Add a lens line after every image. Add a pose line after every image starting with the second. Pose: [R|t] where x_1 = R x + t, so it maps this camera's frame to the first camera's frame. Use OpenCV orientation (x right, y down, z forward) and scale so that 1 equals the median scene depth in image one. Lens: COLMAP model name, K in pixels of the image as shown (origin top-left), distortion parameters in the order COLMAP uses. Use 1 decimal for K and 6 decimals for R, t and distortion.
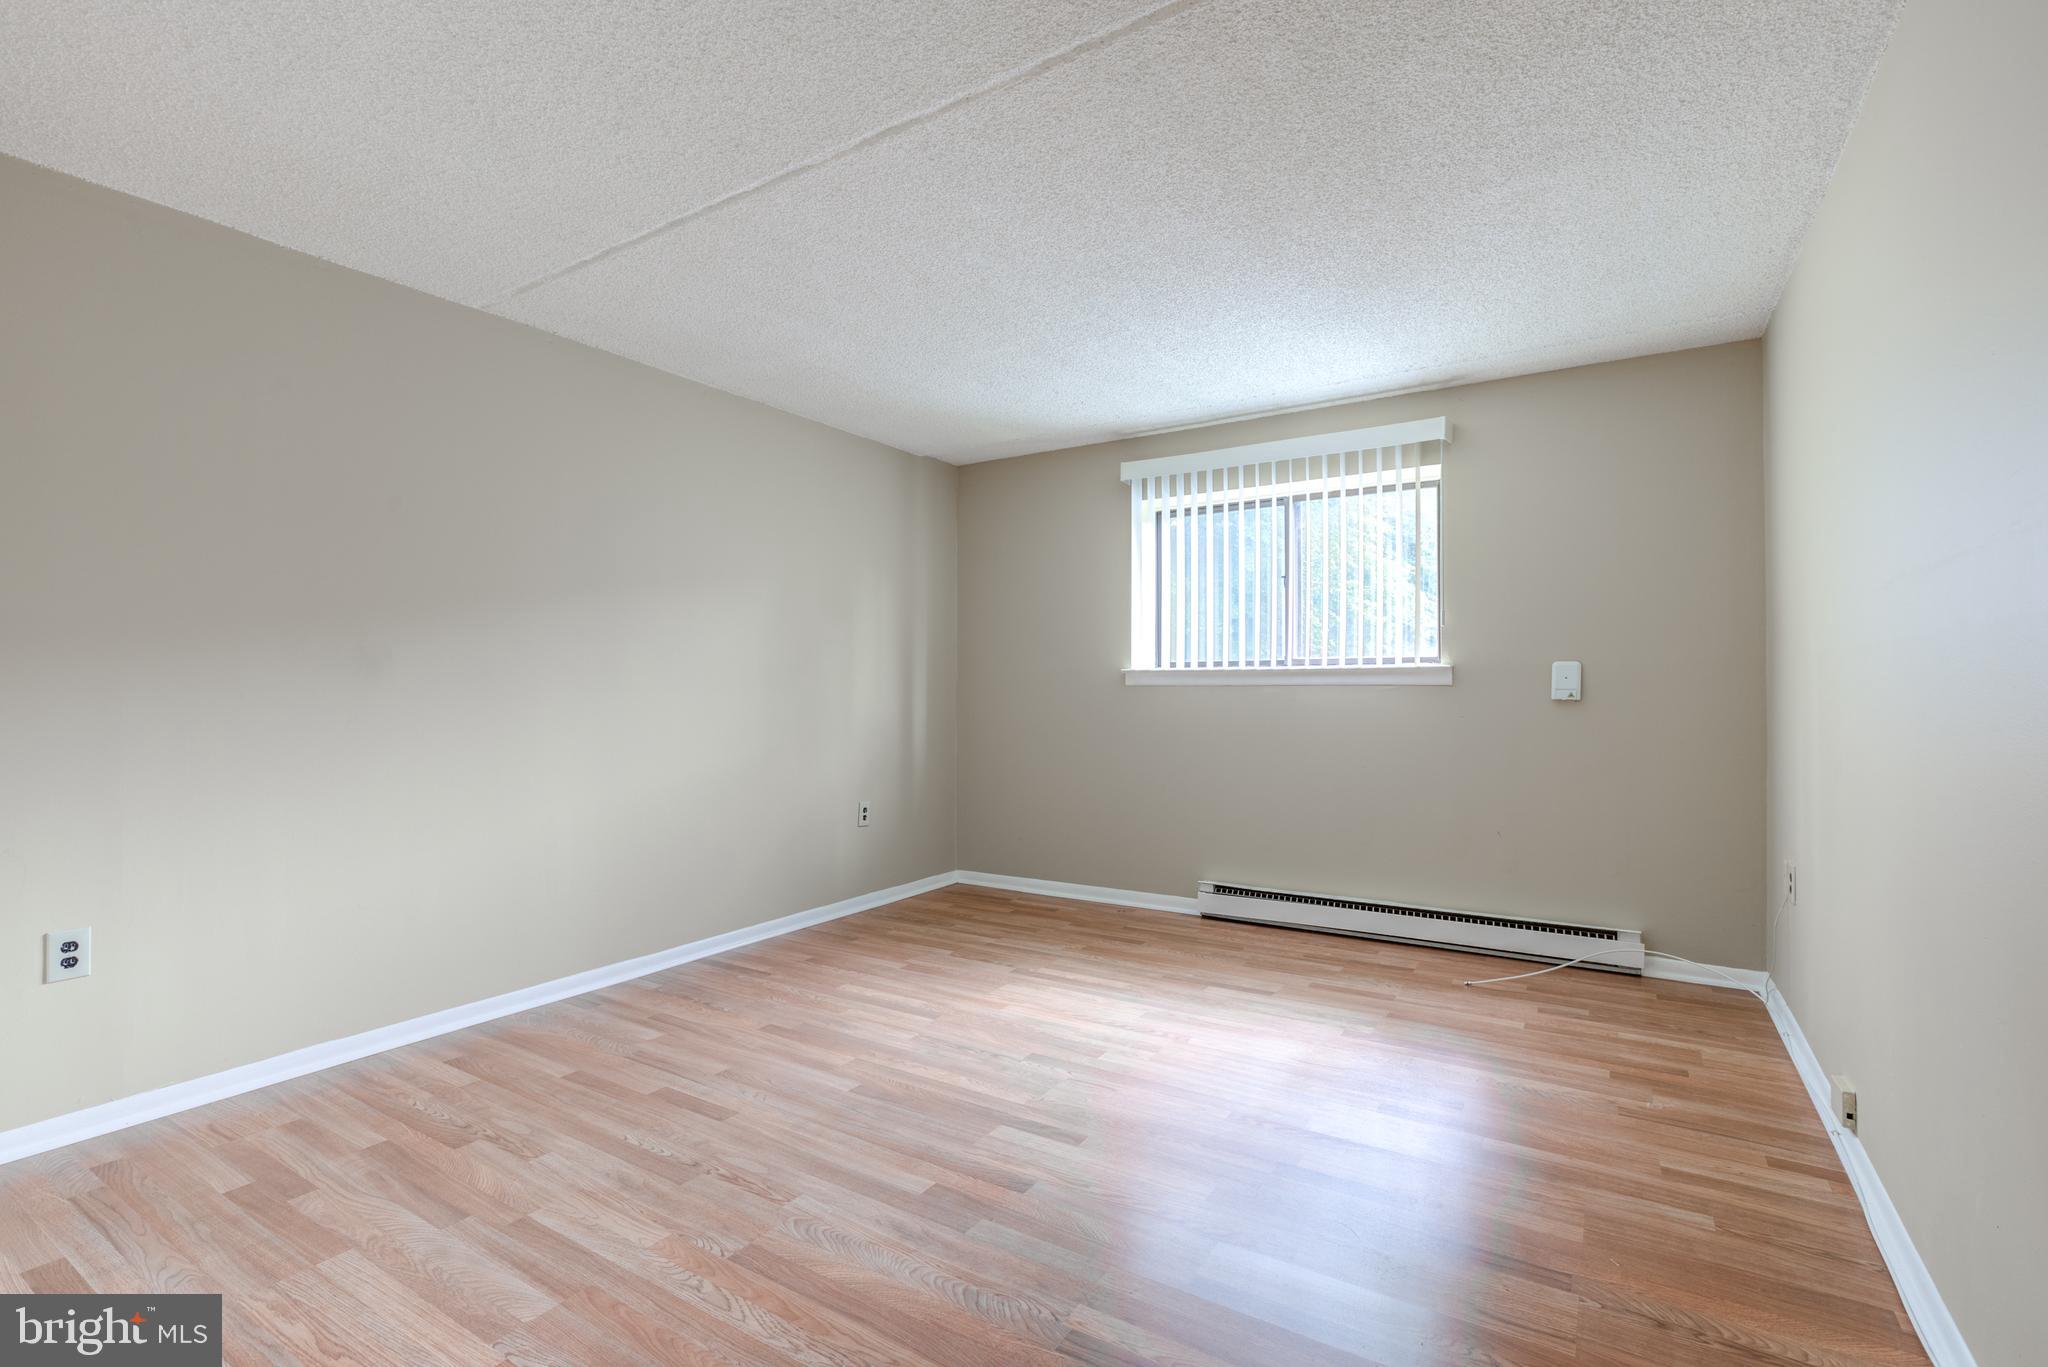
lens RADIAL K [[935.8, 0, 1016.3], [0, 935.8, 690.8], [0, 0, 1]] dist [-0.017619, 0.008119]
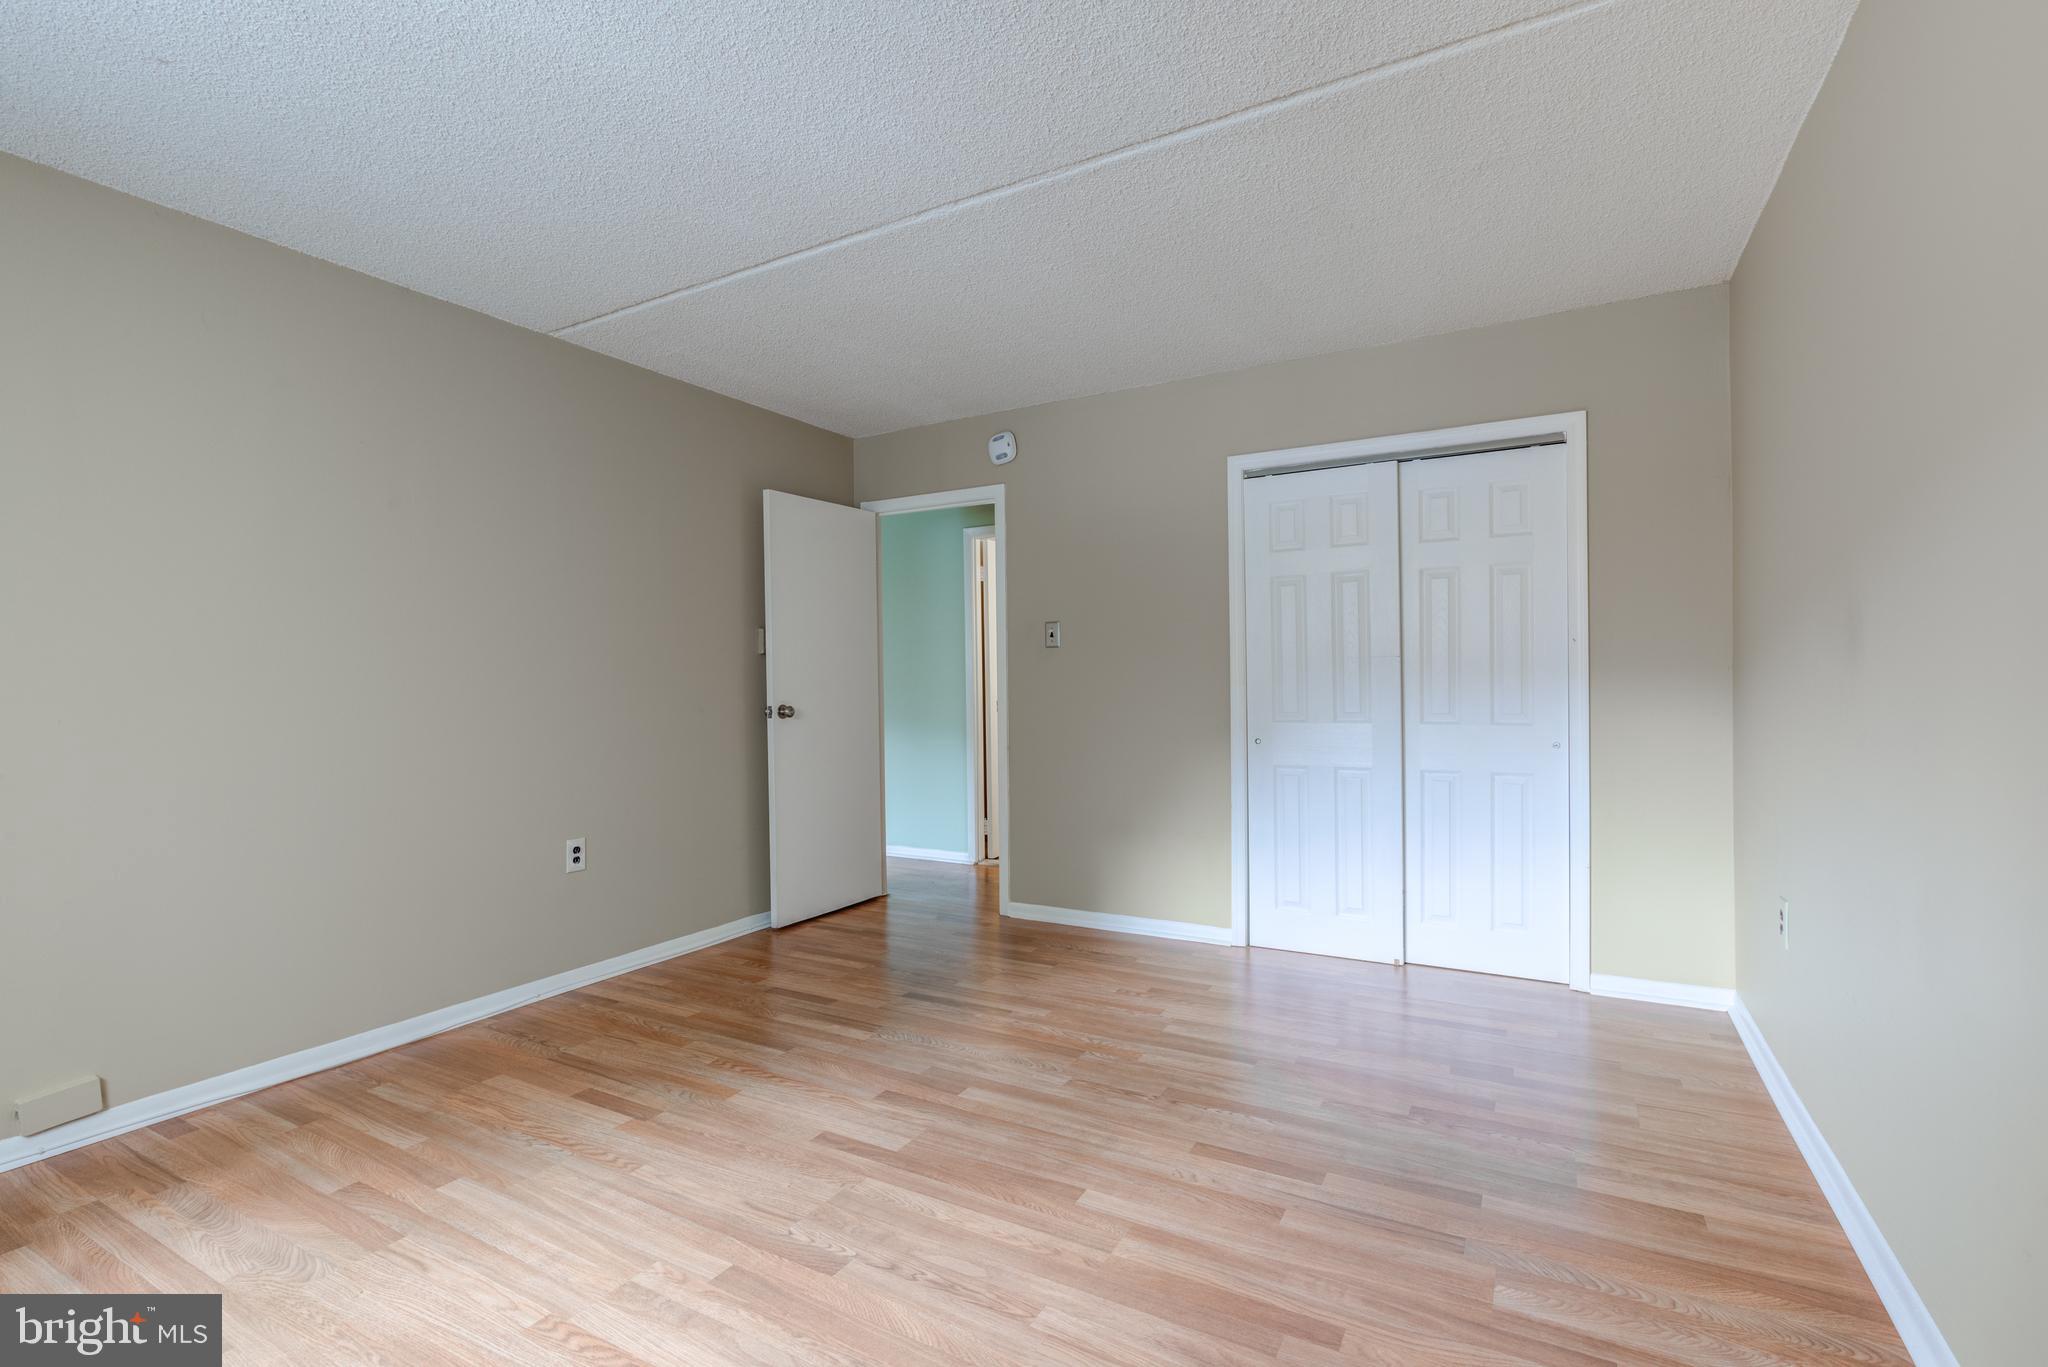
lens RADIAL K [[936.4, 0, 1014.0], [0, 936.4, 697.9], [0, 0, 1]] dist [-0.016297, 0.007875]
pose [[-0.998553, 0.015832, -0.051400, -0.082704], [0.014870, 0.999708, 0.019047, -0.003785], [0.051687, 0.018255, -0.998496, 1.725811]]
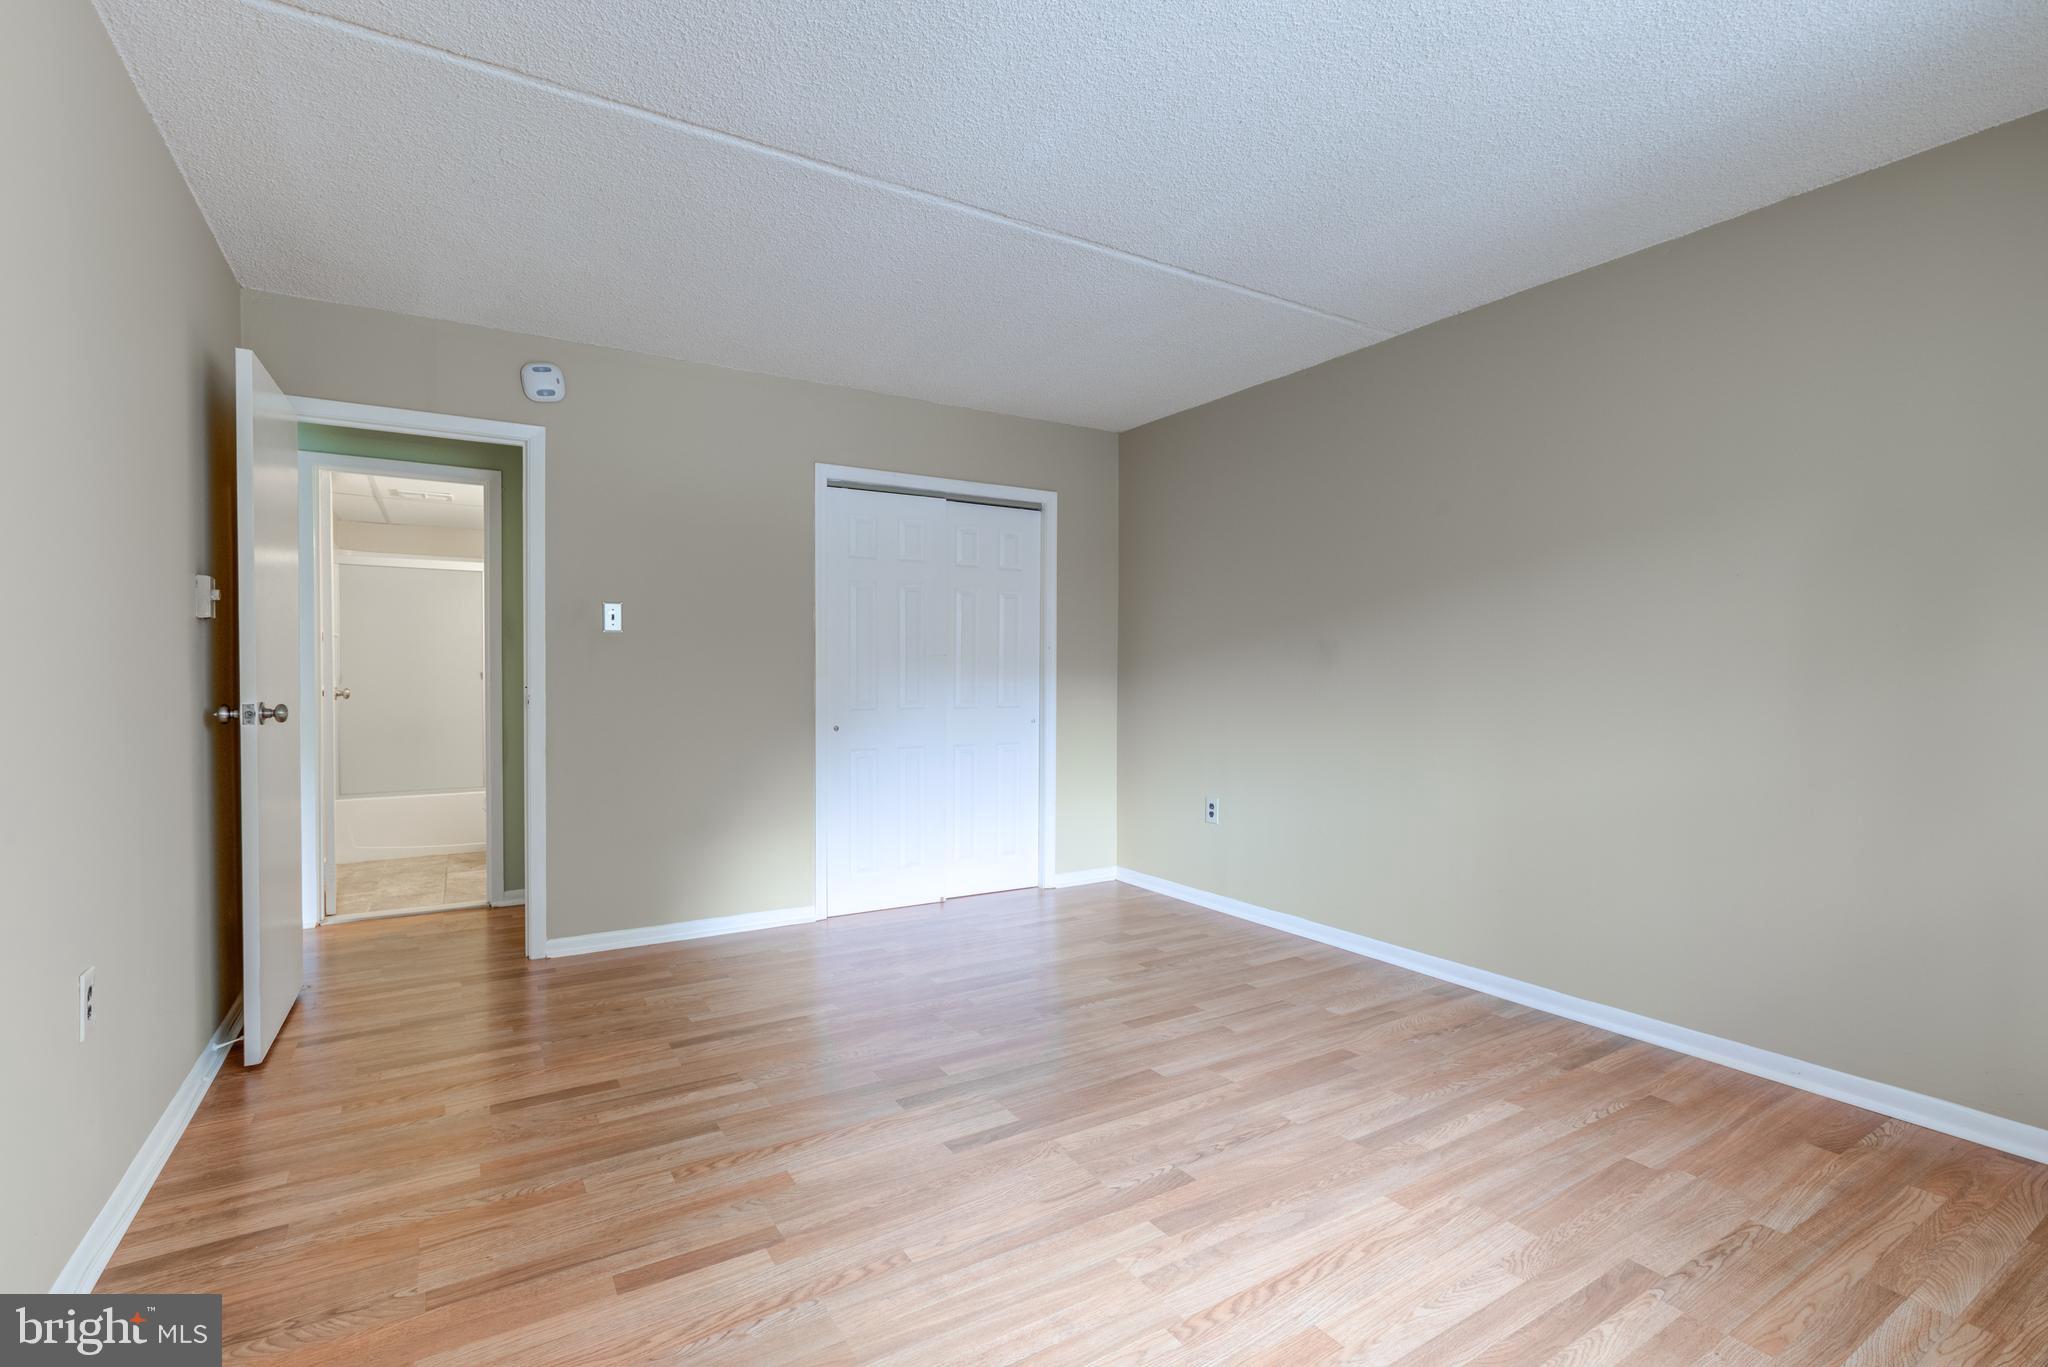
lens RADIAL K [[936.4, 0, 1014.0], [0, 936.4, 697.9], [0, 0, 1]] dist [-0.016297, 0.007875]
pose [[-0.435033, 0.026196, -0.900034, 0.762592], [-0.001818, 0.999549, 0.029972, -0.003569], [0.900413, 0.014675, -0.434789, 1.262416]]
